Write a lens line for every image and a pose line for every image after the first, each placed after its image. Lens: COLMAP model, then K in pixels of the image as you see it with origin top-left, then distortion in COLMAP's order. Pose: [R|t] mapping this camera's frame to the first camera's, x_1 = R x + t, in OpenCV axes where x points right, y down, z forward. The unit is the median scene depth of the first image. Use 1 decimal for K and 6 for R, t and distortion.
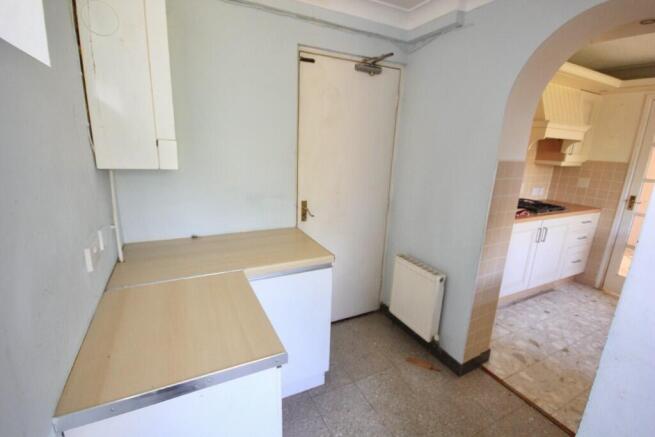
lens RADIAL K [[302.3, 0, 326.8], [0, 302.3, 221.3], [0, 0, 1]] dist [0.005456, -0.007320]
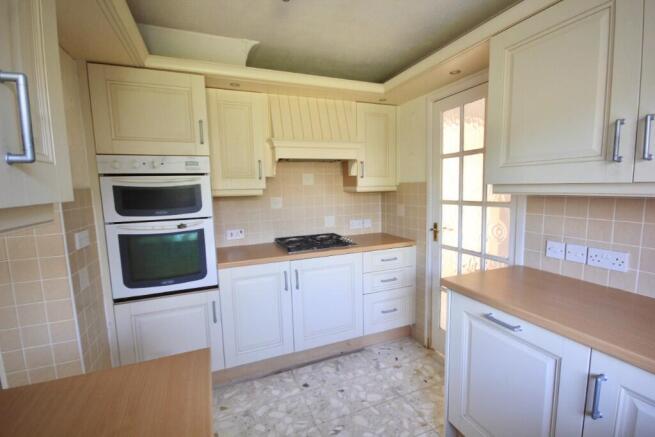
lens RADIAL K [[302.3, 0, 325.4], [0, 302.3, 219.3], [0, 0, 1]] dist [0.005456, -0.007320]
pose [[0.994197, -0.056988, -0.091234, 0.786980], [0.043391, 0.988534, -0.144630, 0.006646], [0.098430, 0.139832, 0.985271, 0.199114]]
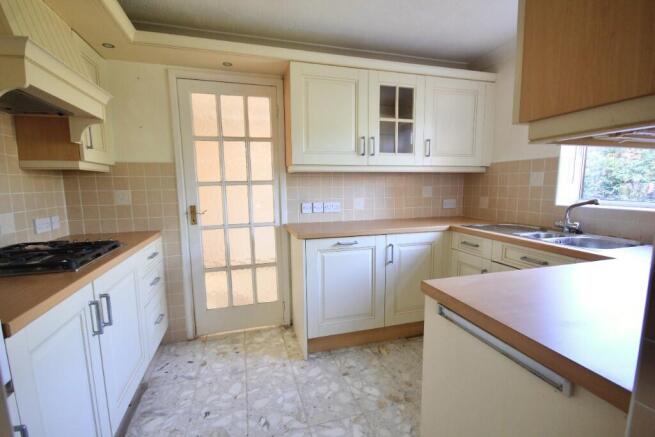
lens RADIAL K [[302.3, 0, 339.6], [0, 302.3, 219.7], [0, 0, 1]] dist [0.005456, -0.007320]
pose [[0.153740, -0.160997, 0.974907, 0.322441], [0.261531, 0.958080, 0.116976, -0.042056], [-0.952872, 0.236985, 0.189401, 0.501830]]
